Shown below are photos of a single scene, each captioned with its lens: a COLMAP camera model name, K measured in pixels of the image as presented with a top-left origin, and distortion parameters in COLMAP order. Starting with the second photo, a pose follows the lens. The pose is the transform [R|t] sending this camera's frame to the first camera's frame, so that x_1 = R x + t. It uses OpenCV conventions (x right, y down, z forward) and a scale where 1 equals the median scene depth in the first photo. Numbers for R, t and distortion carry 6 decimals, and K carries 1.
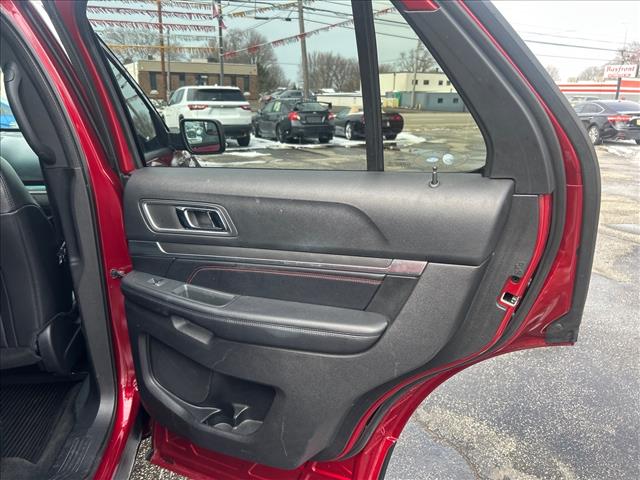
lens RADIAL K [[491.7, 0, 323.7], [0, 491.7, 242.9], [0, 0, 1]] dist [0.060843, -0.076026]
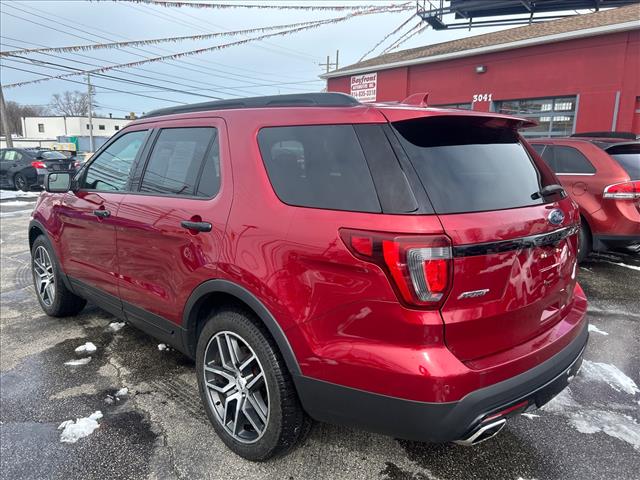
lens RADIAL K [[491.7, 0, 323.7], [0, 491.7, 242.9], [0, 0, 1]] dist [0.060843, -0.076026]
pose [[0.803686, -0.117640, 0.583309, -0.184384], [0.166045, 0.985662, -0.029992, 0.022426], [-0.571417, 0.120960, 0.811696, -0.112765]]
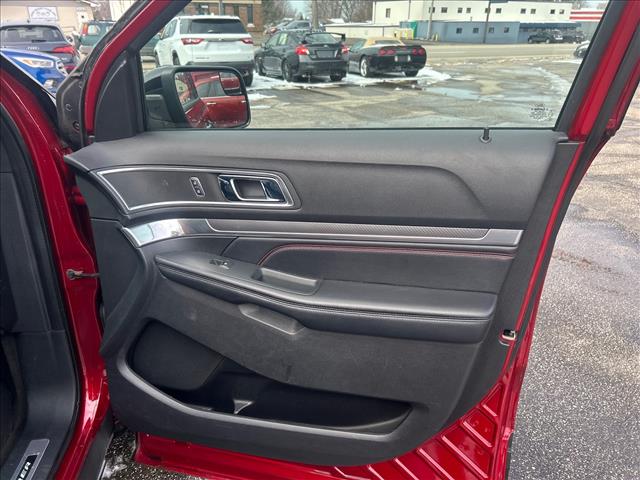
lens RADIAL K [[495.1, 0, 317.7], [0, 495.1, 252.4], [0, 0, 1]] dist [0.002696, 0.004468]
pose [[0.999587, 0.000777, -0.028732, -0.006713], [0.003179, 0.990510, 0.137403, -0.020325], [0.028566, -0.137438, 0.990098, 0.074499]]
